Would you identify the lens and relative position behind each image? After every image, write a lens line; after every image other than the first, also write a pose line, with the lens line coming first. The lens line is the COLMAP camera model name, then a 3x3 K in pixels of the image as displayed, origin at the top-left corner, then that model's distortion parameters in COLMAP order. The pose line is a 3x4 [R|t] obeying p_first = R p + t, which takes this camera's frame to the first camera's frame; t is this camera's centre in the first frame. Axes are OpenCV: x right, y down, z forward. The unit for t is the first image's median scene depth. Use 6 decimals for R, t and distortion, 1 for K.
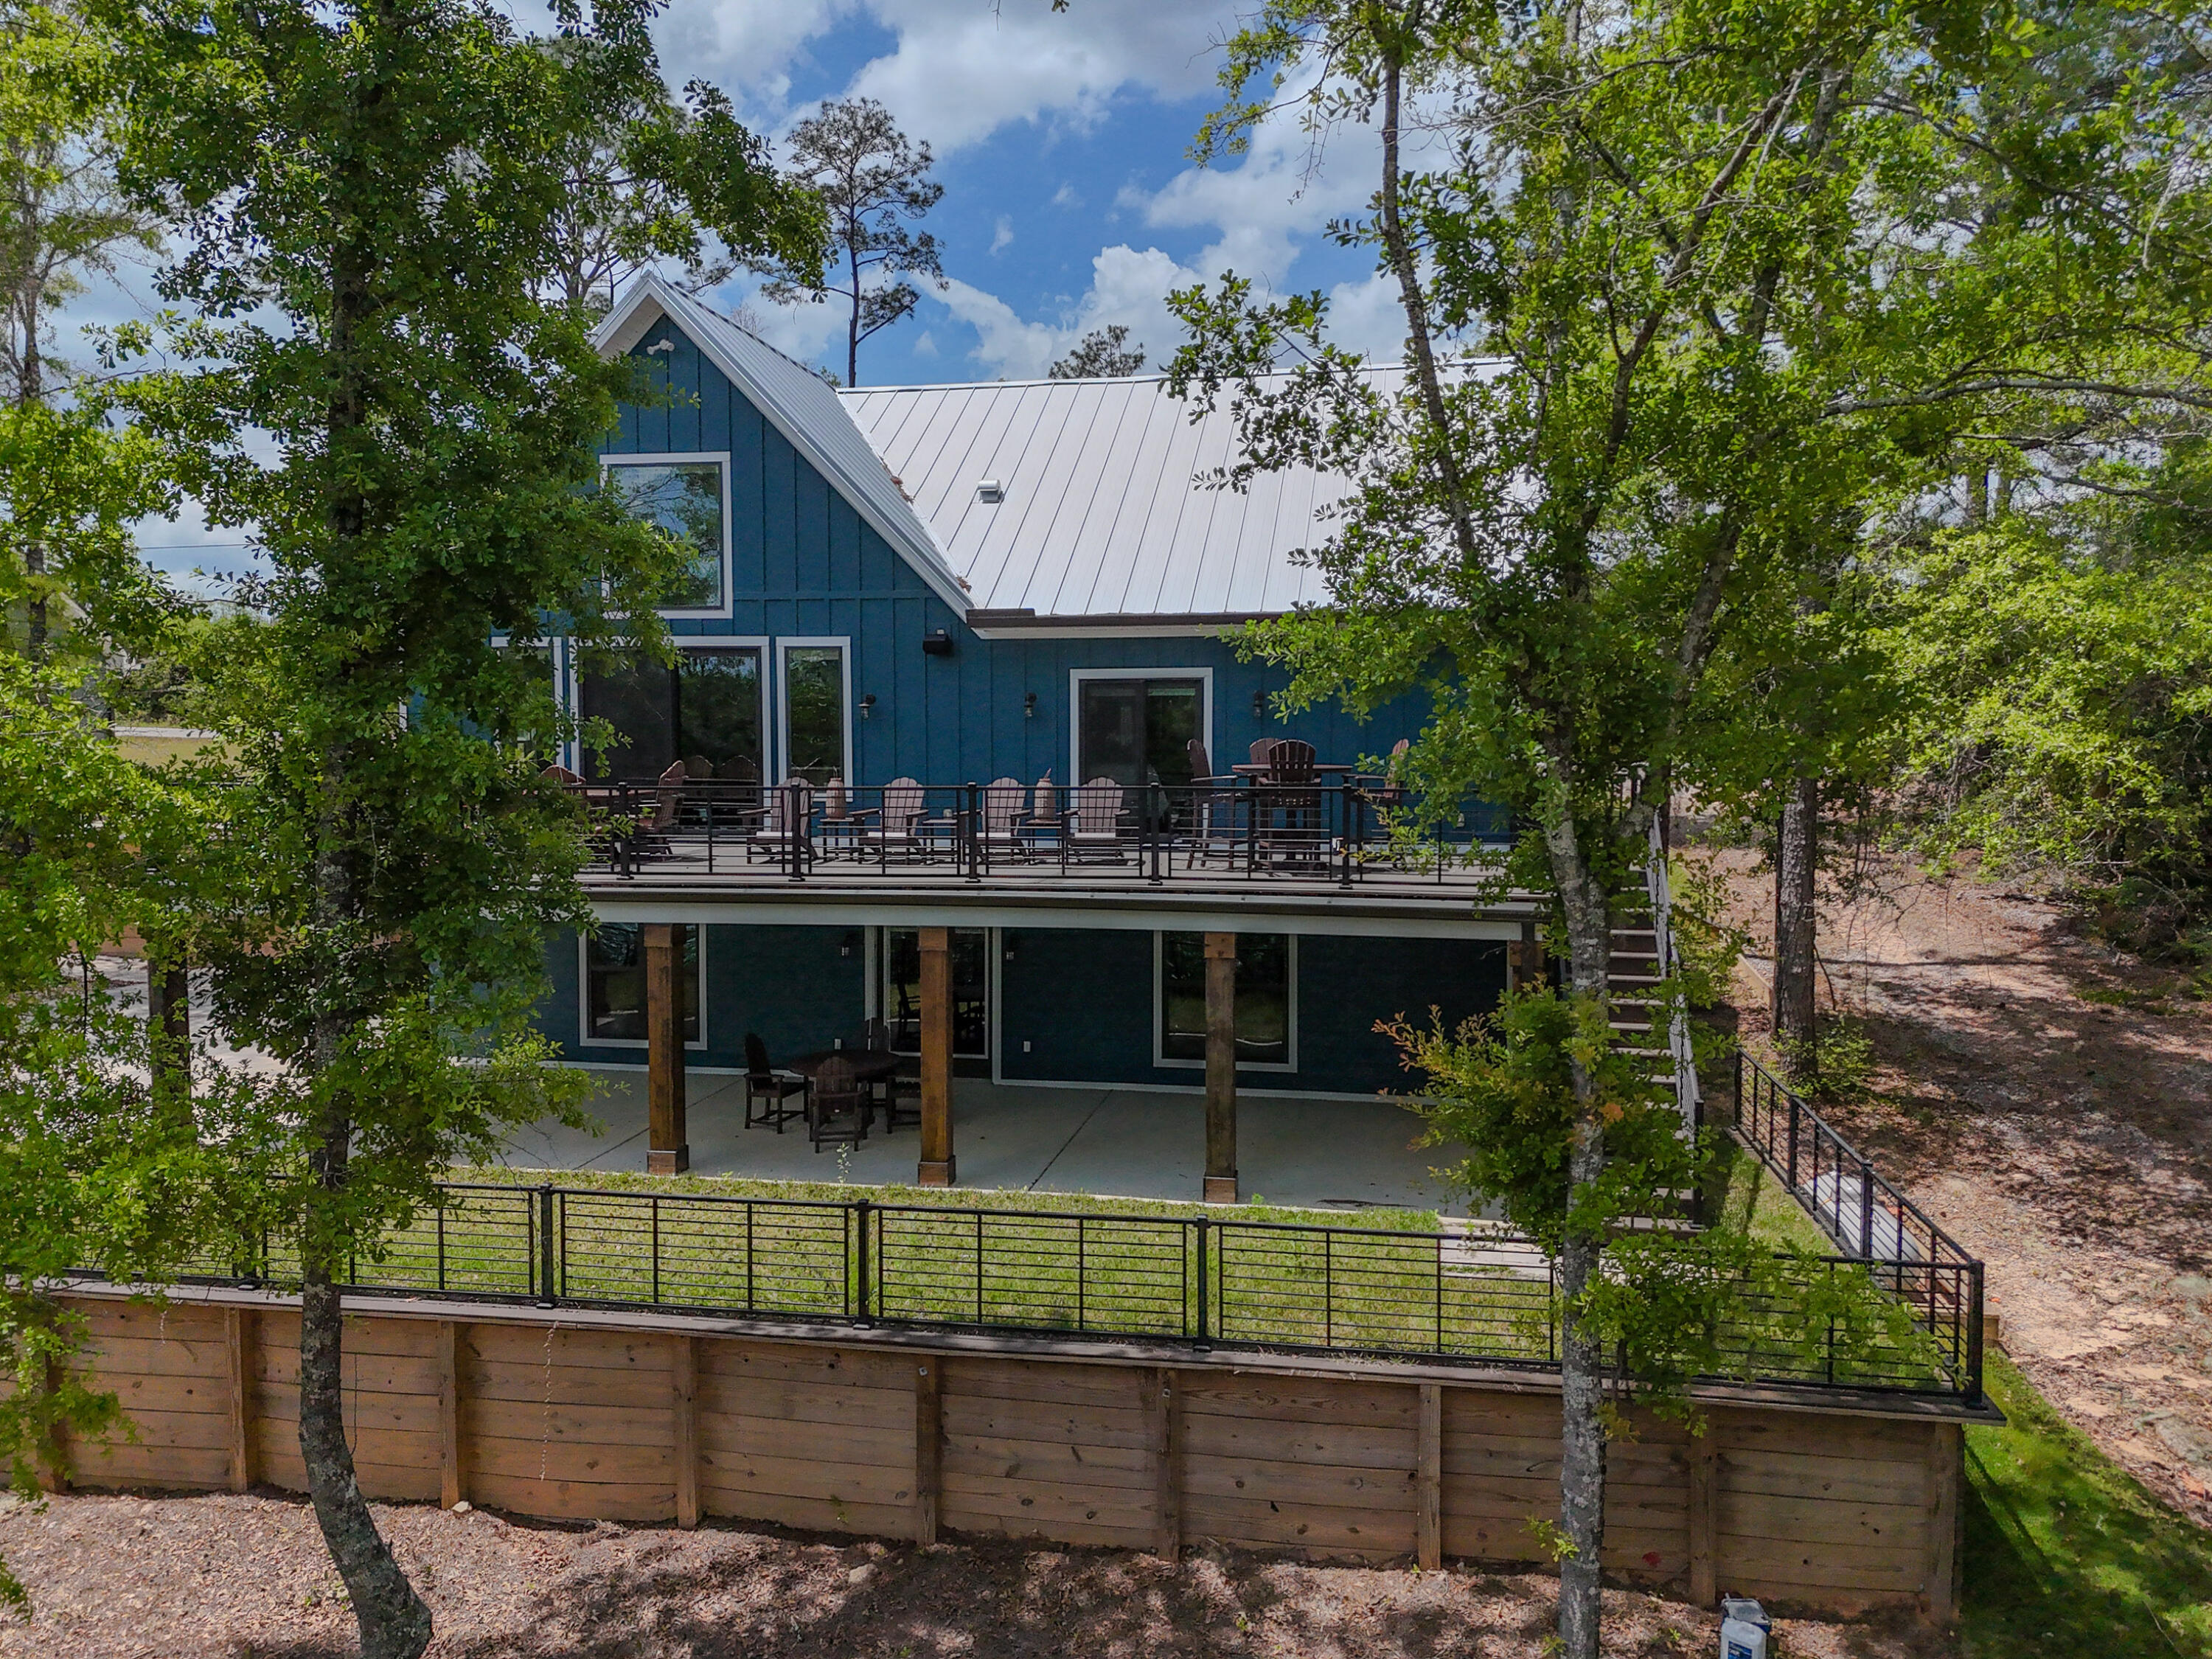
lens RADIAL K [[1548.1, 0, 1106.4], [0, 1548.1, 828.6], [0, 0, 1]] dist [-0.012829, -0.003965]
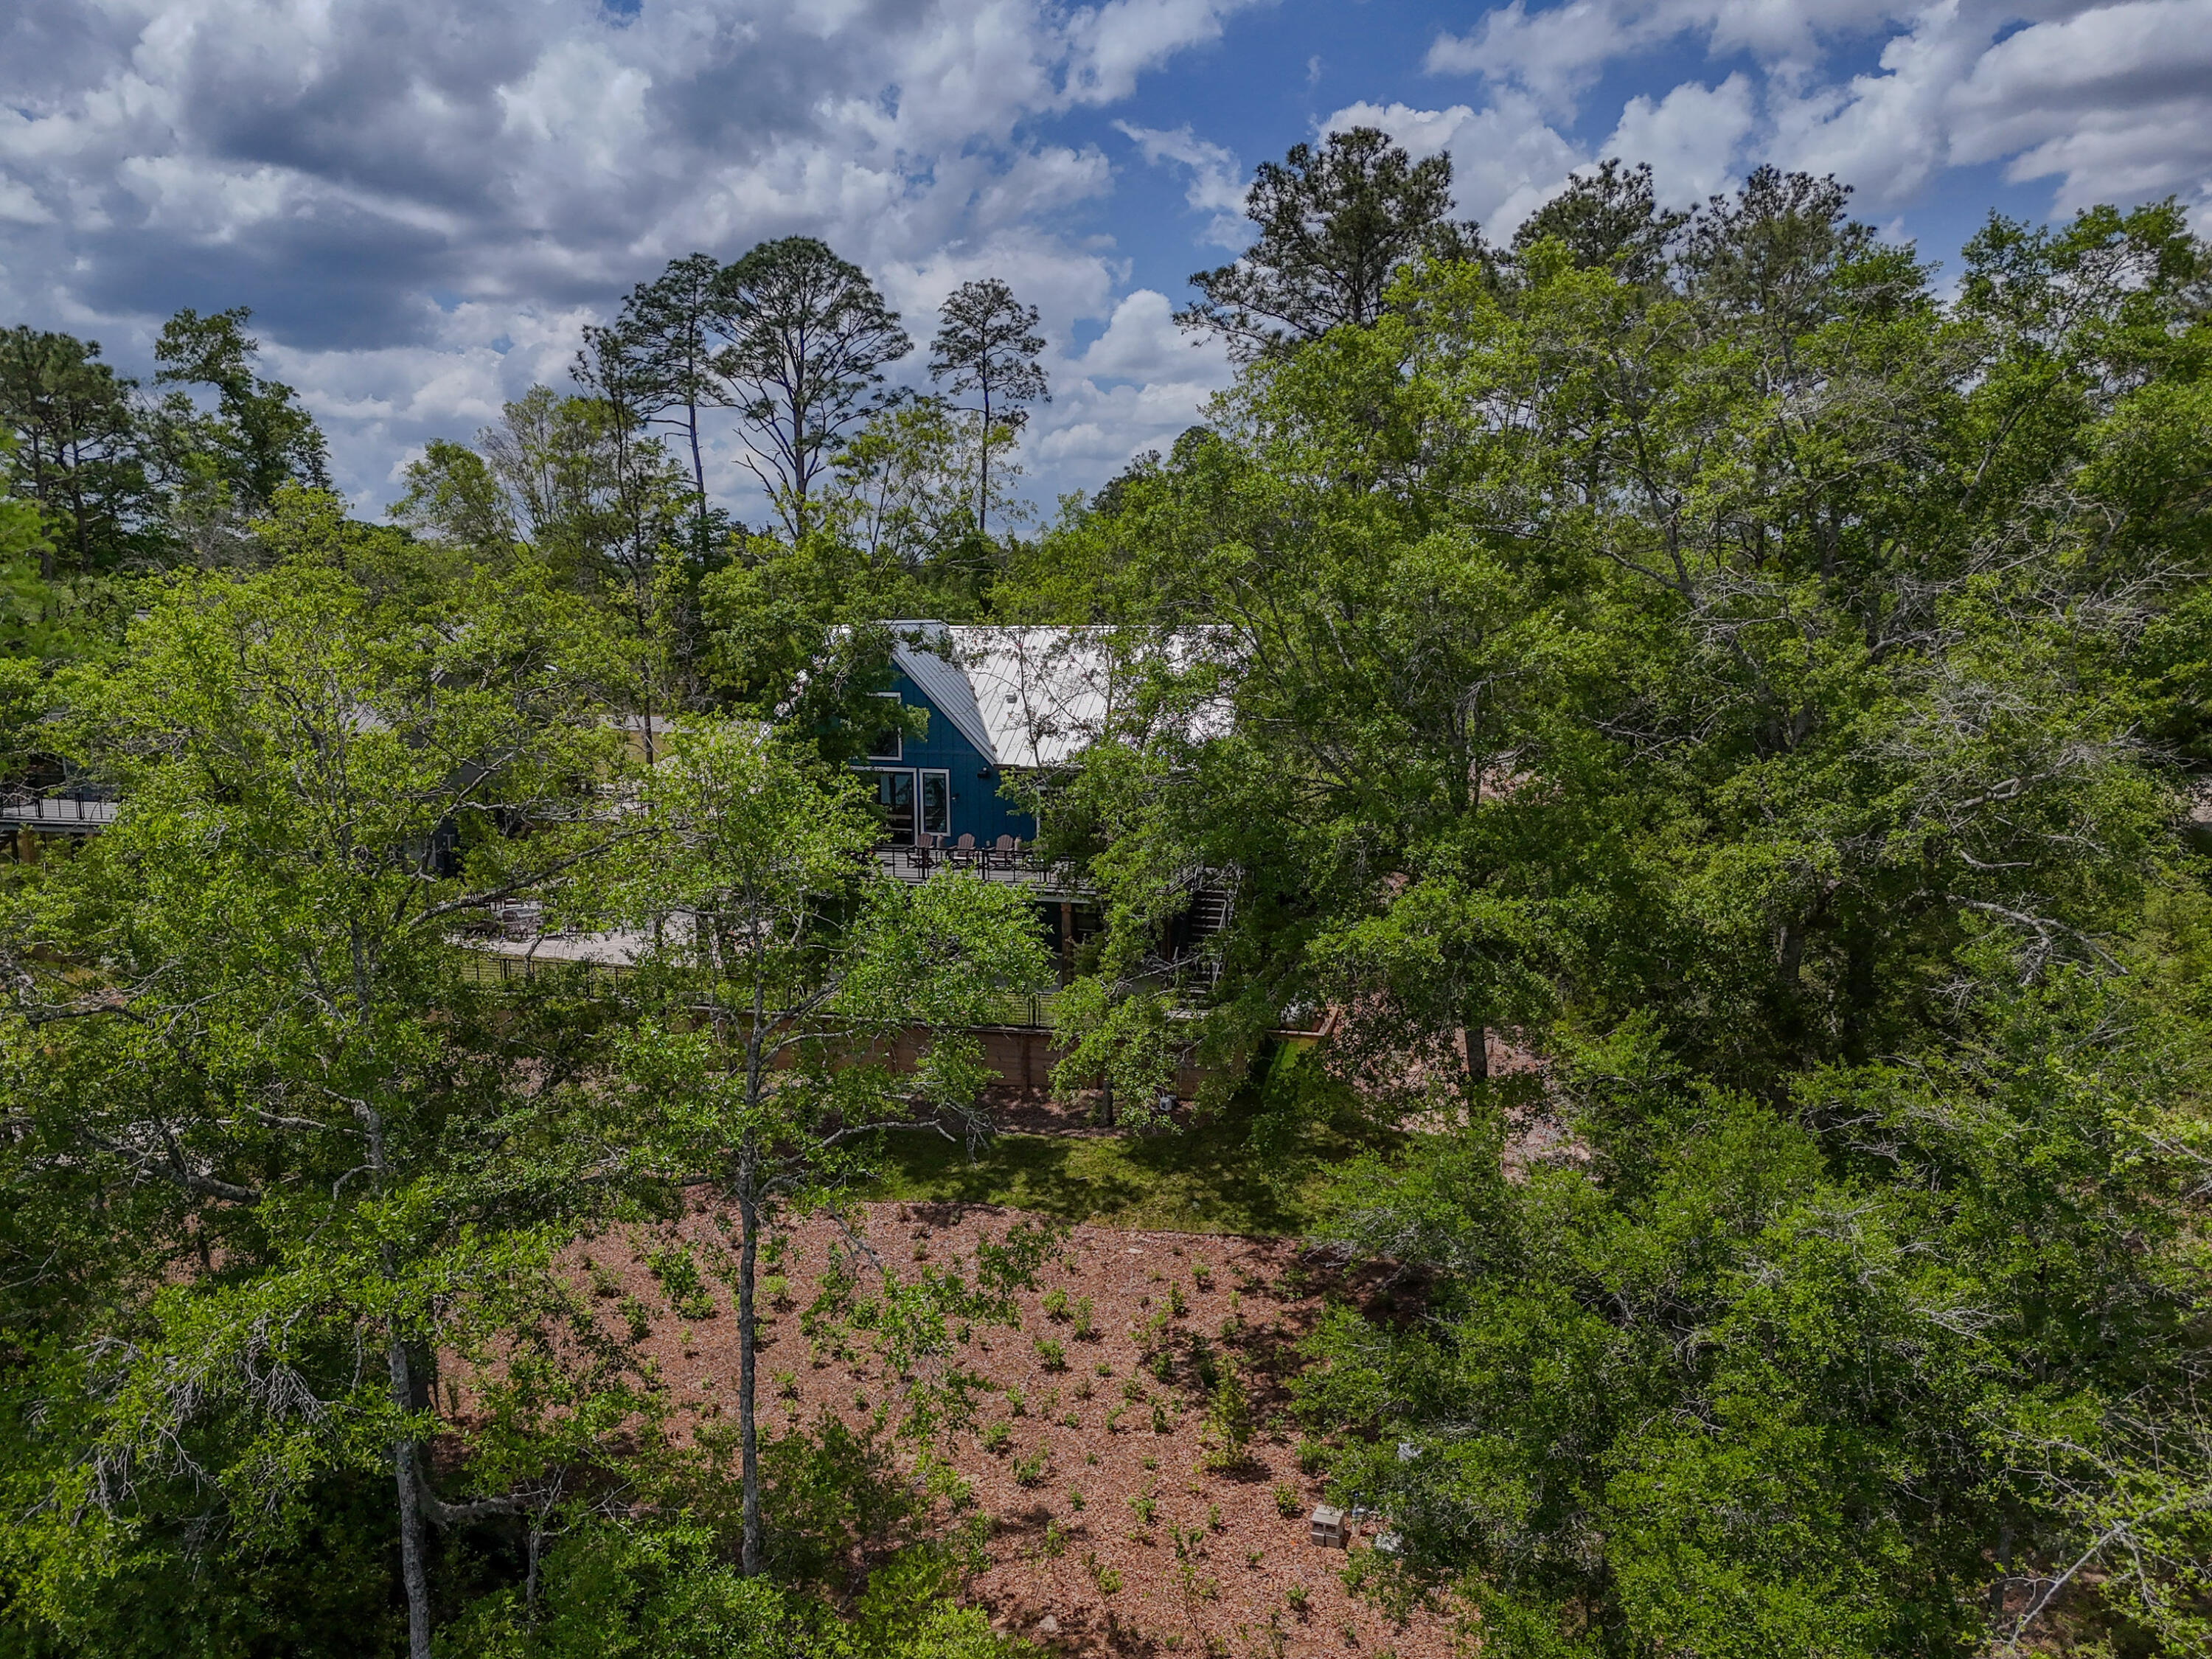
lens RADIAL K [[1548.1, 0, 1103.2], [0, 1548.1, 831.6], [0, 0, 1]] dist [-0.012829, -0.003965]
pose [[0.993798, 0.020231, -0.109342, 0.116915], [-0.010729, 0.996167, 0.086808, -0.080465], [0.110679, -0.085096, 0.990206, -0.475537]]
